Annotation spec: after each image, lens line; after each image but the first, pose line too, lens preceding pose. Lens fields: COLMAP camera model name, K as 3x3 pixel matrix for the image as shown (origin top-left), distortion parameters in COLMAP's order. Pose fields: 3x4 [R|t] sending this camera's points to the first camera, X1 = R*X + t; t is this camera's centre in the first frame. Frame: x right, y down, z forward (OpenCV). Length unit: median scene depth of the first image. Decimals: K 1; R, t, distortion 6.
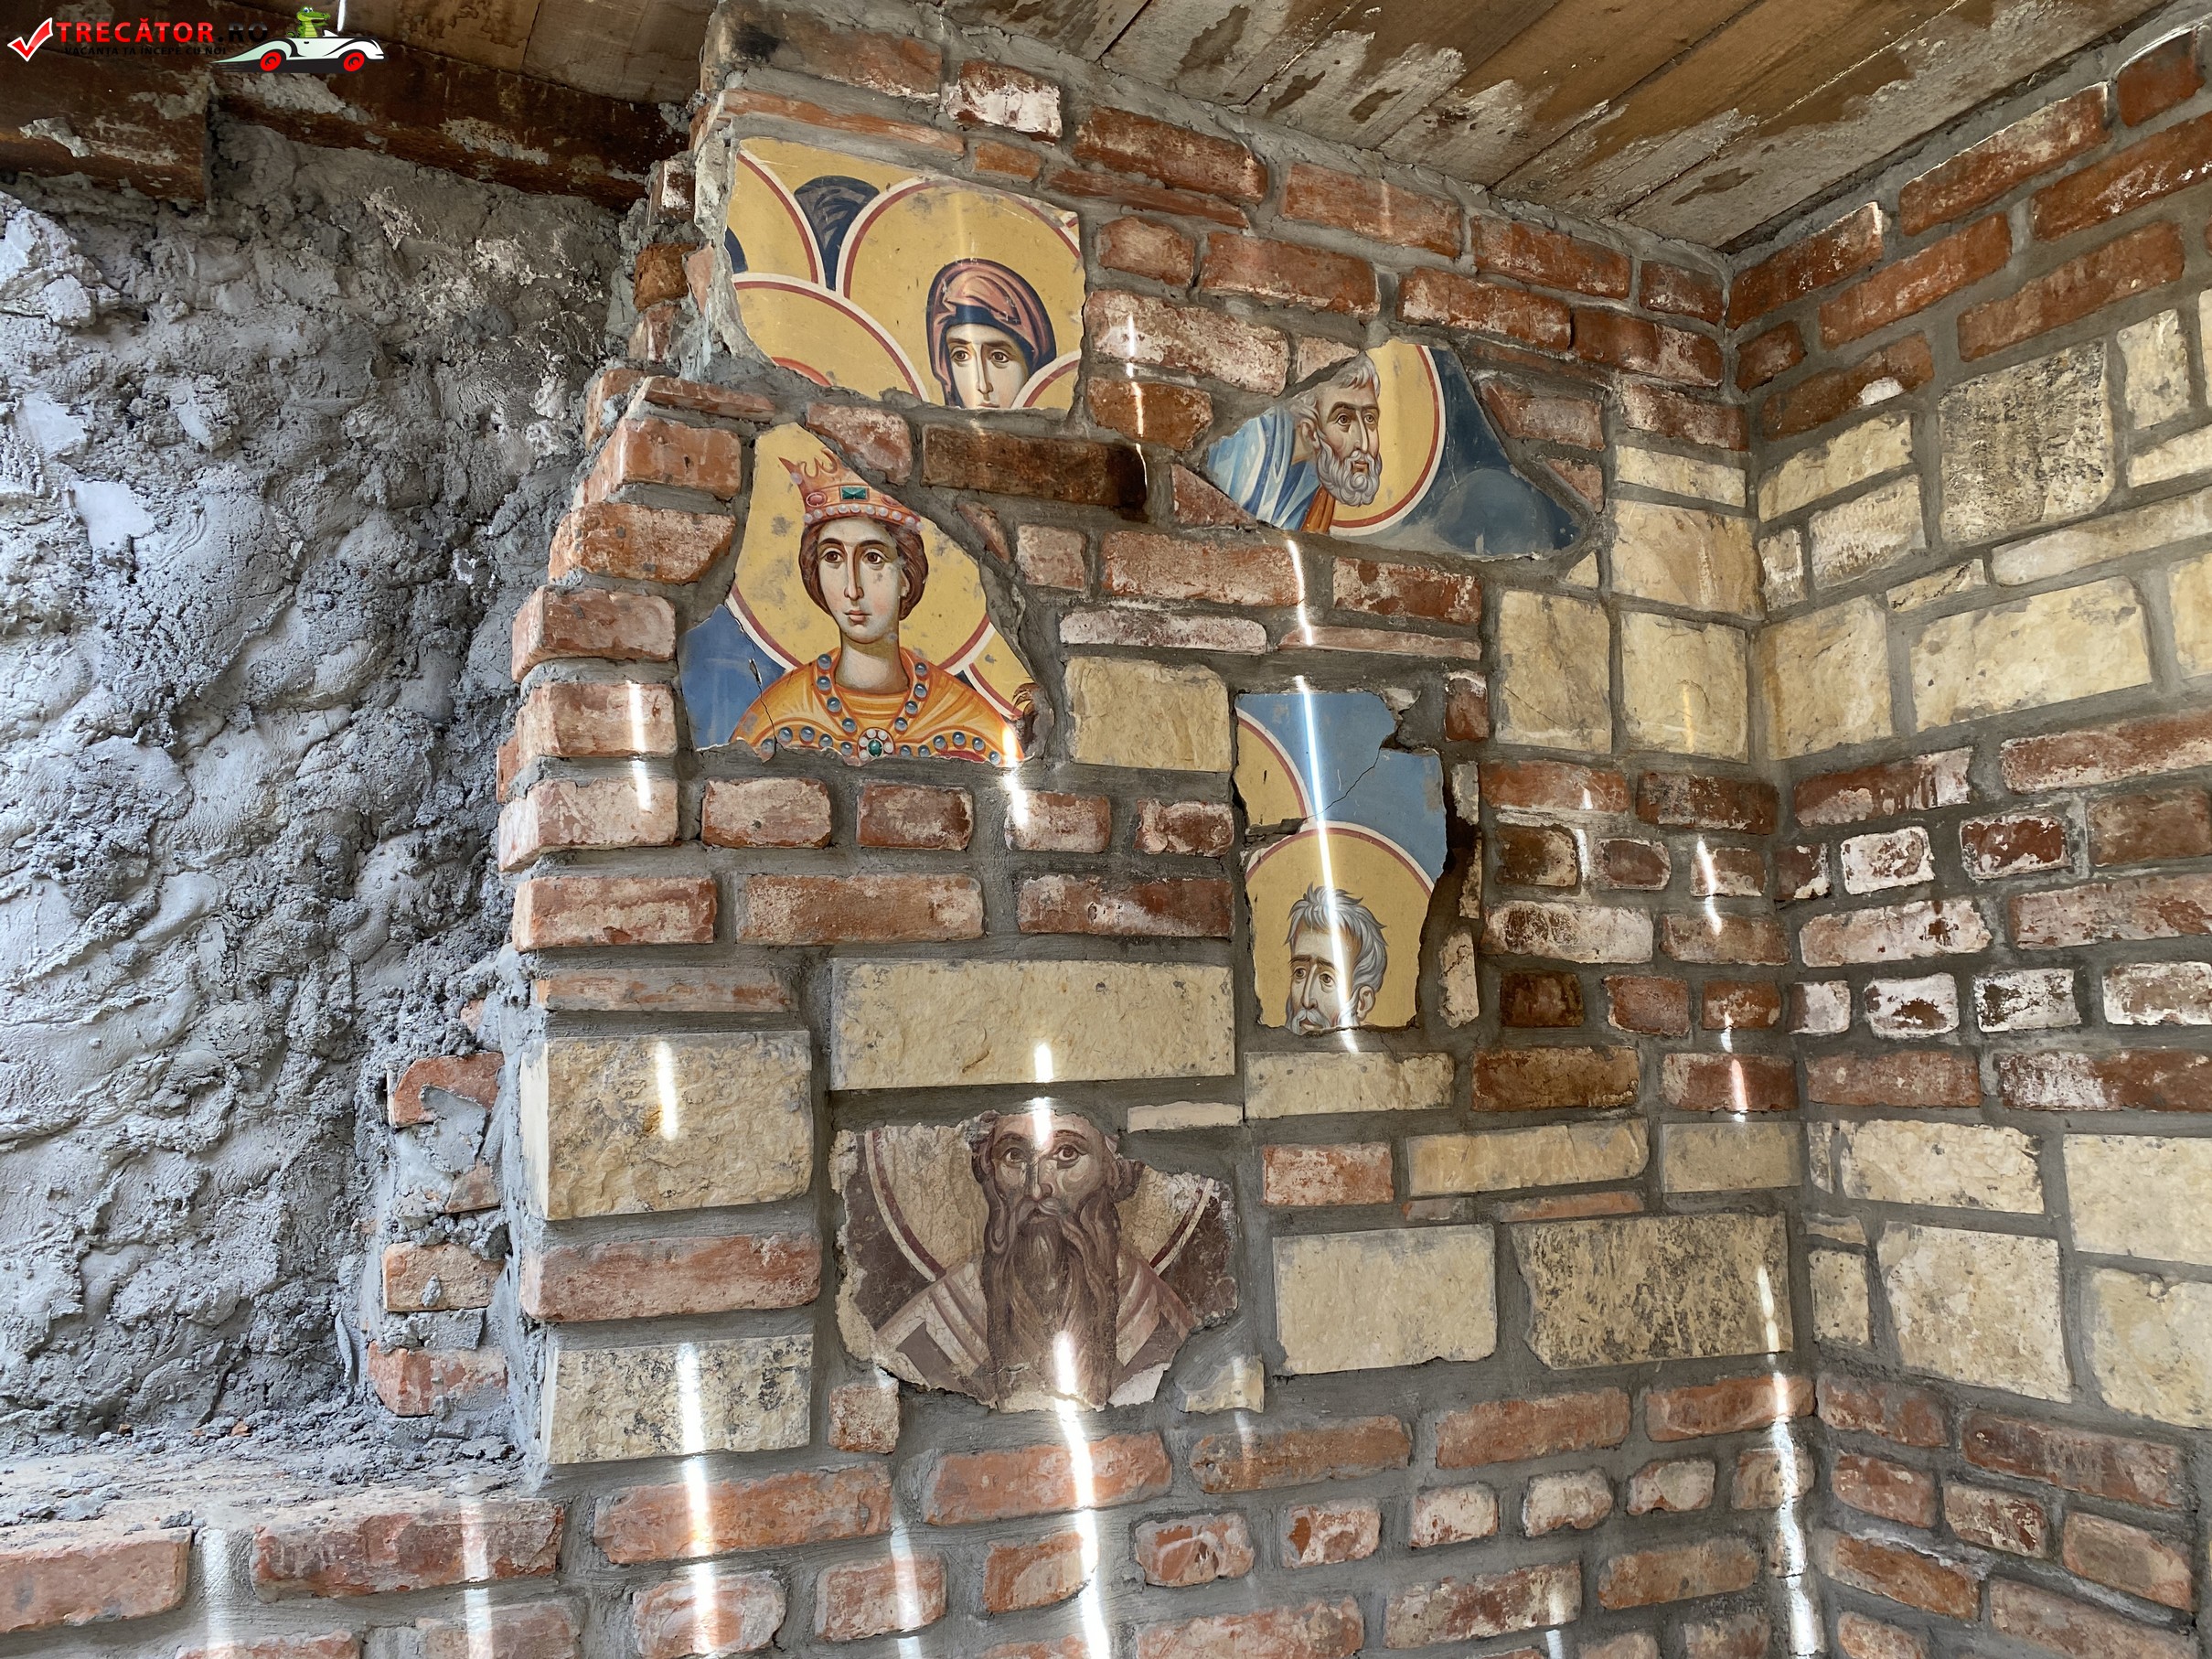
lens RADIAL K [[1691.8, 0, 1082.4], [0, 1691.8, 842.1], [0, 0, 1]] dist [0.025631, -0.023522]
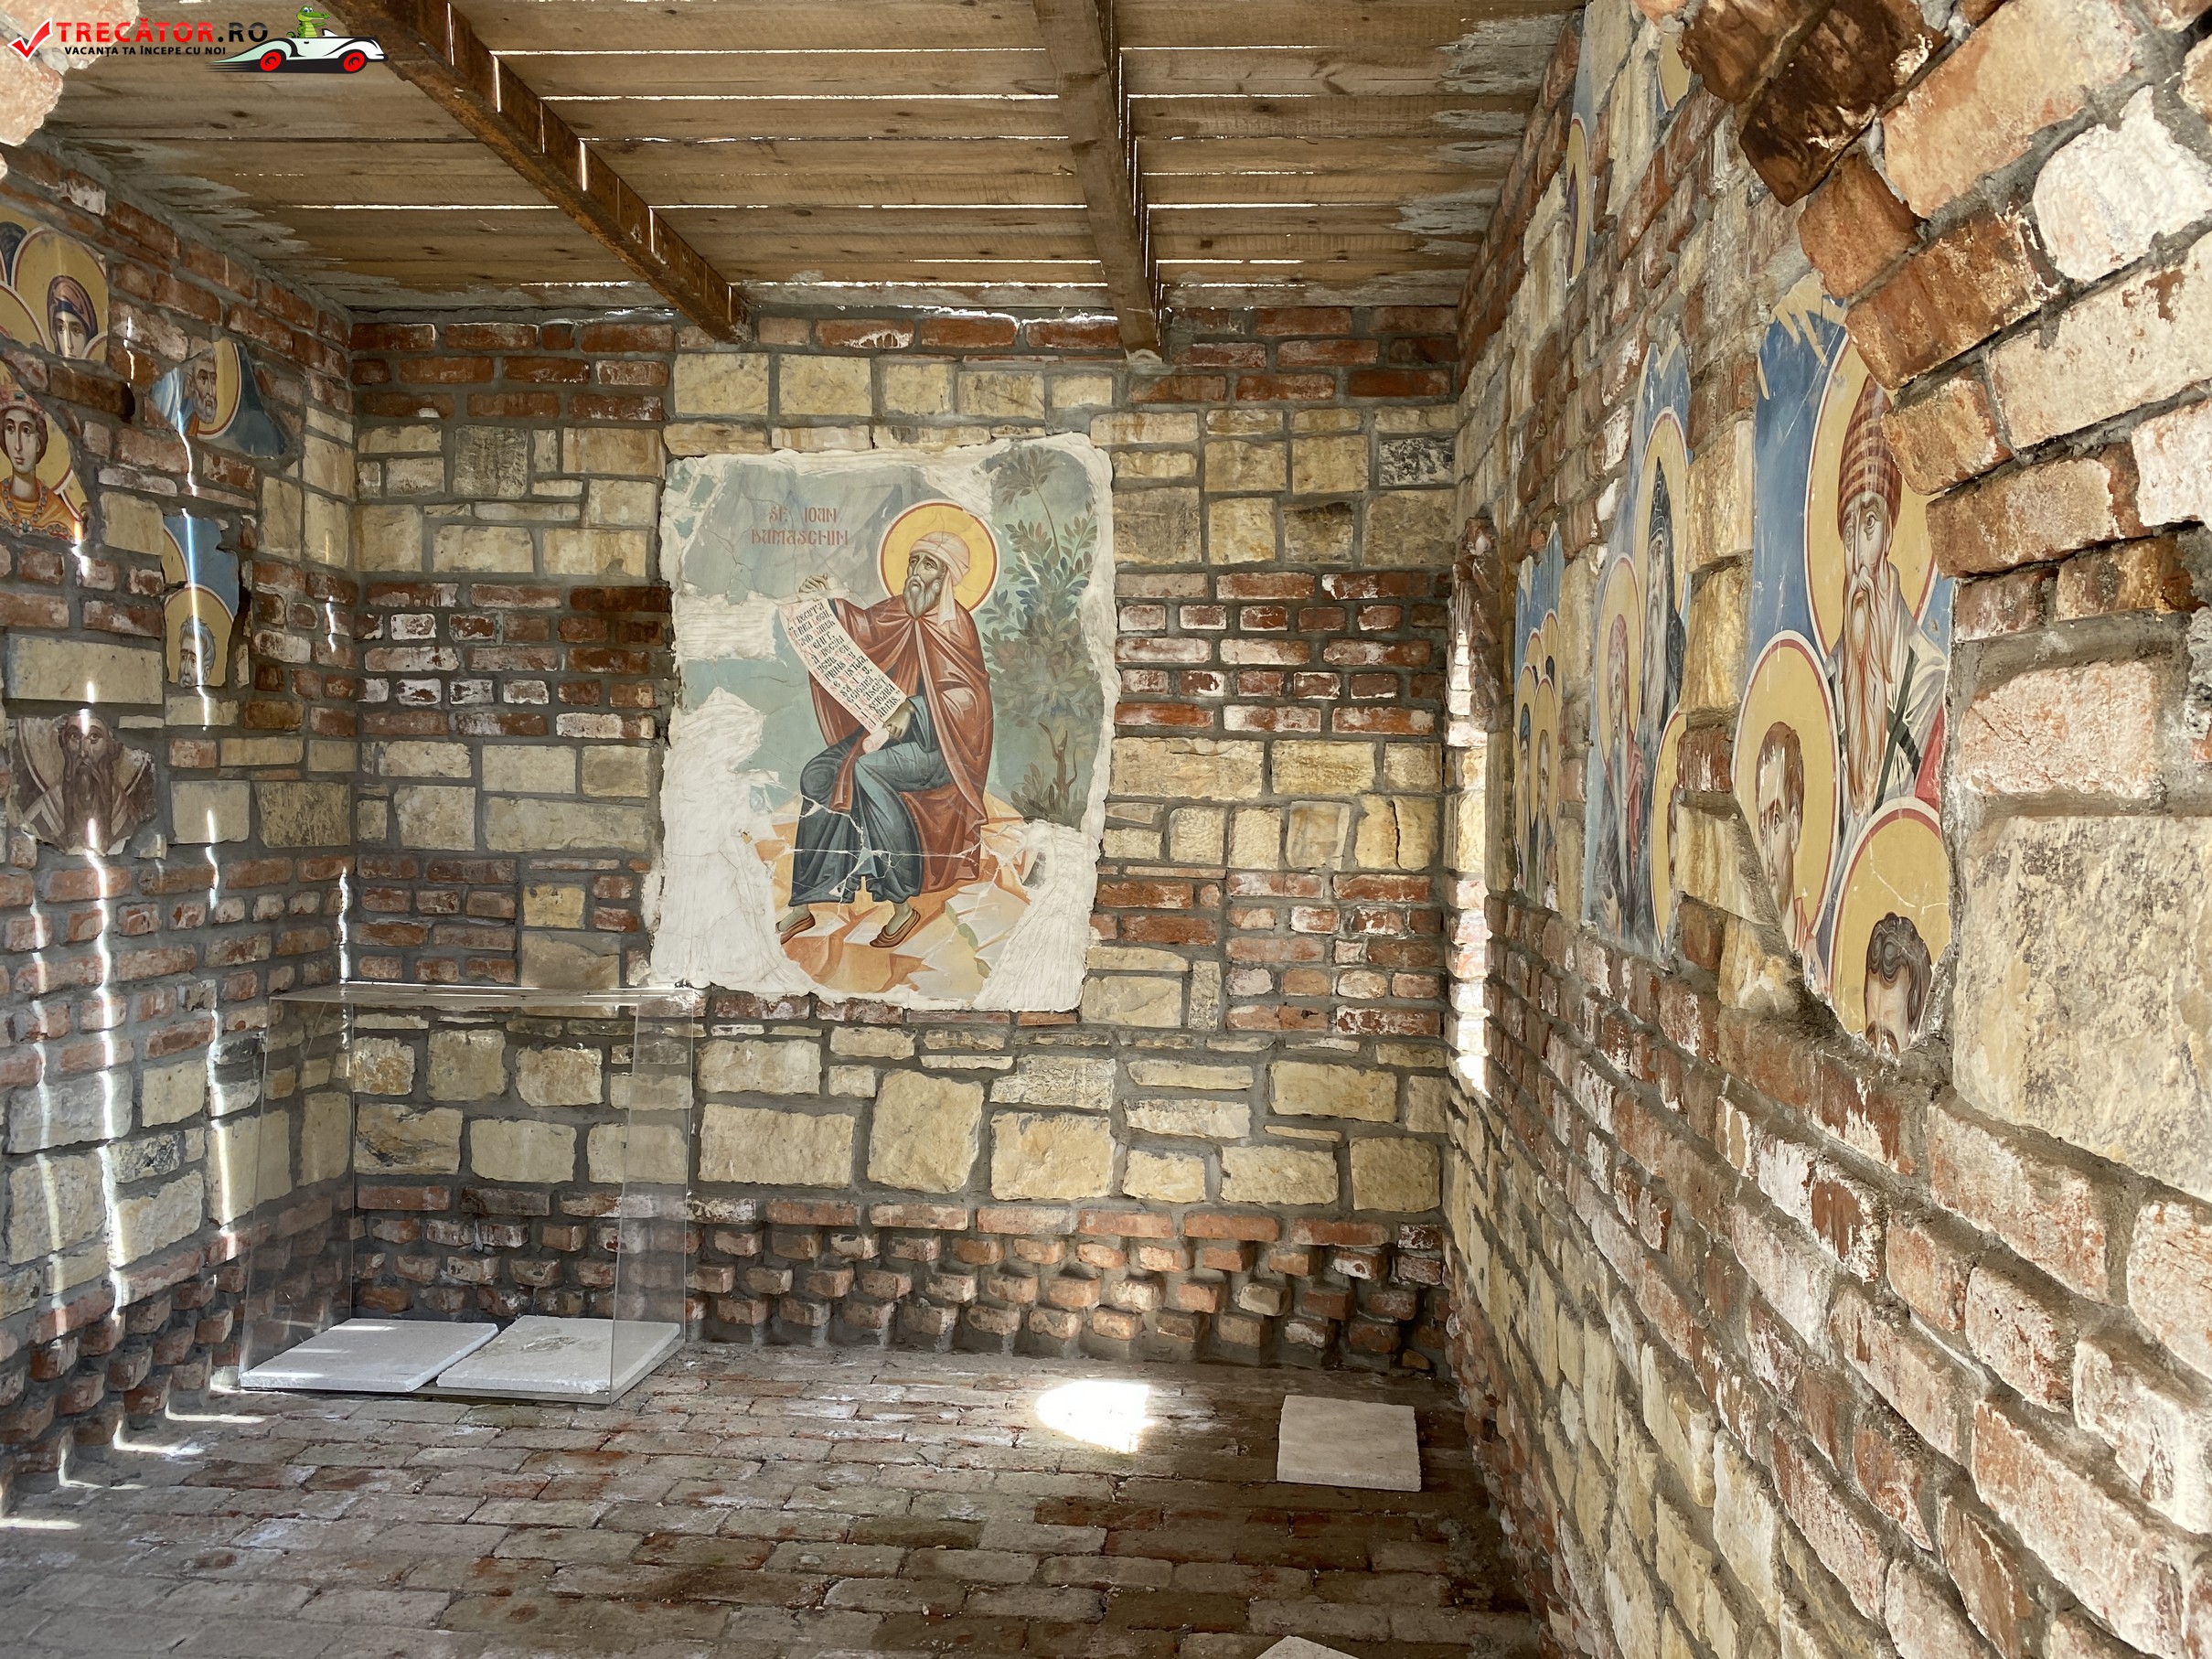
lens RADIAL K [[1691.8, 0, 1096.0], [0, 1691.8, 834.2], [0, 0, 1]] dist [0.025631, -0.023522]
pose [[0.513430, -0.009604, 0.858078, -1.077337], [-0.131278, 0.987288, 0.089600, -0.041368], [-0.848031, -0.158650, 0.505642, -1.025208]]
